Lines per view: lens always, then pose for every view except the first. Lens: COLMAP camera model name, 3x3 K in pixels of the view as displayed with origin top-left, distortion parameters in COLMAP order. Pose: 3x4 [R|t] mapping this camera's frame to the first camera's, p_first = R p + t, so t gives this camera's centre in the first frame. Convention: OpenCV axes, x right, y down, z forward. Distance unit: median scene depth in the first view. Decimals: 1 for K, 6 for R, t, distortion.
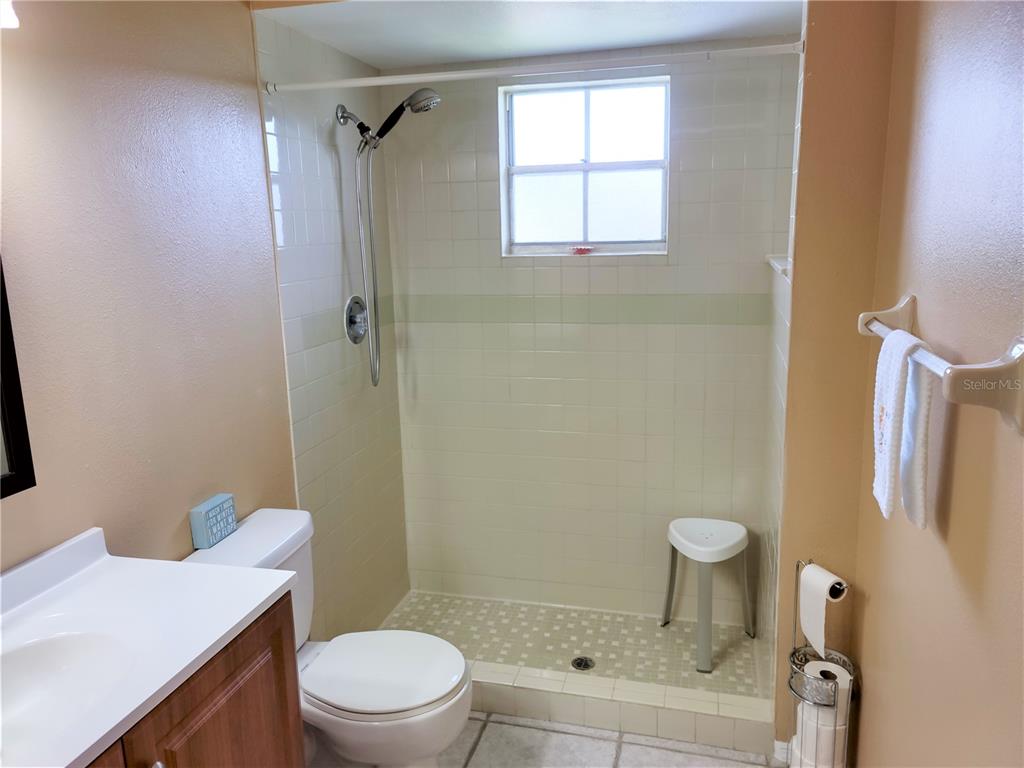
lens RADIAL K [[748.6, 0, 505.8], [0, 748.6, 382.7], [0, 0, 1]] dist [0.064244, -0.030334]
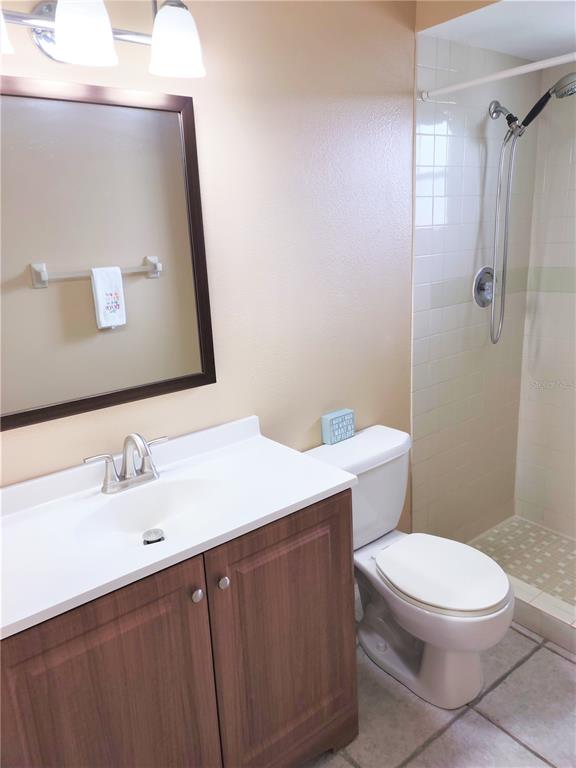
lens RADIAL K [[561.4, 0, 288.9], [0, 561.4, 379.4], [0, 0, 1]] dist [0.064244, -0.030334]
pose [[0.803479, 0.149414, -0.576279, 0.103408], [-0.099557, 0.988085, 0.117376, -0.014160], [0.586950, -0.036936, 0.808780, 0.083035]]
